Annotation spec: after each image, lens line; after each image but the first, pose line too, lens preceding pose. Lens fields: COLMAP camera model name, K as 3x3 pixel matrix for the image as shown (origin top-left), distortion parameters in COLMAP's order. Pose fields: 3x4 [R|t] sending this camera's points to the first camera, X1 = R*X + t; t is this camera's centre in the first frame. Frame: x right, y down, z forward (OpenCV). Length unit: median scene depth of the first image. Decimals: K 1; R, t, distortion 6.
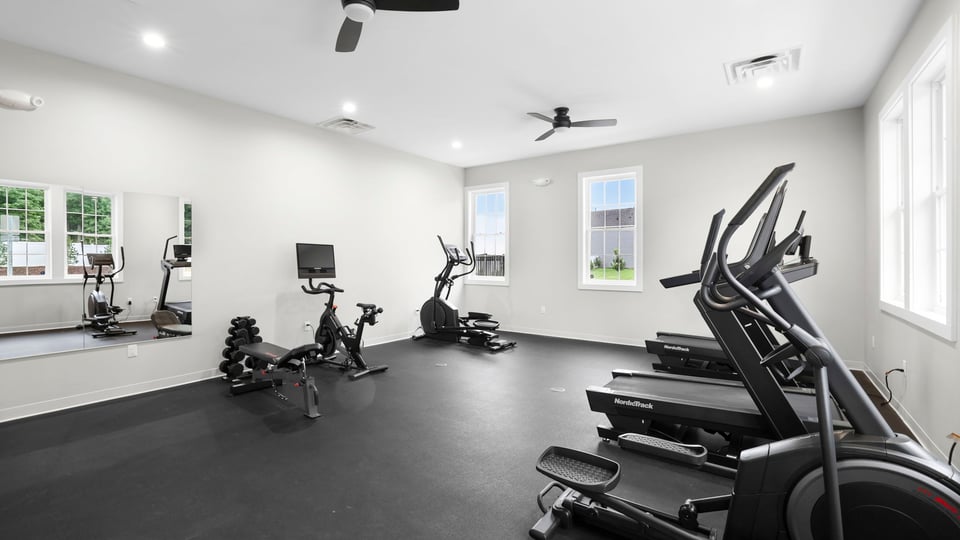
lens RADIAL K [[417.6, 0, 481.8], [0, 417.6, 262.1], [0, 0, 1]] dist [-0.002718, 0.000014]
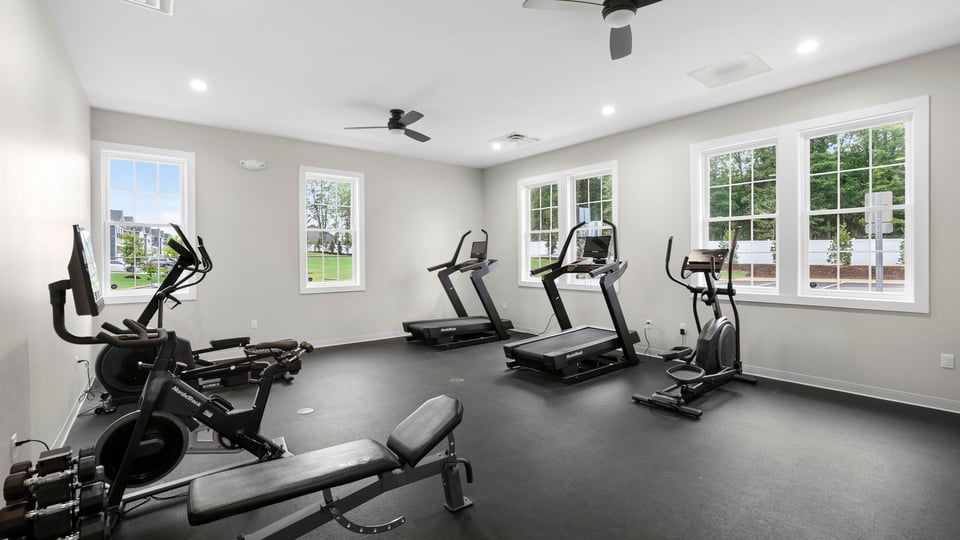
lens RADIAL K [[417.6, 0, 482.1], [0, 417.6, 266.9], [0, 0, 1]] dist [-0.002718, 0.000014]
pose [[0.317543, -0.014443, 0.948134, -0.529484], [0.011448, 0.999870, 0.011397, -0.001365], [-0.948175, 0.007235, 0.317667, 0.371962]]
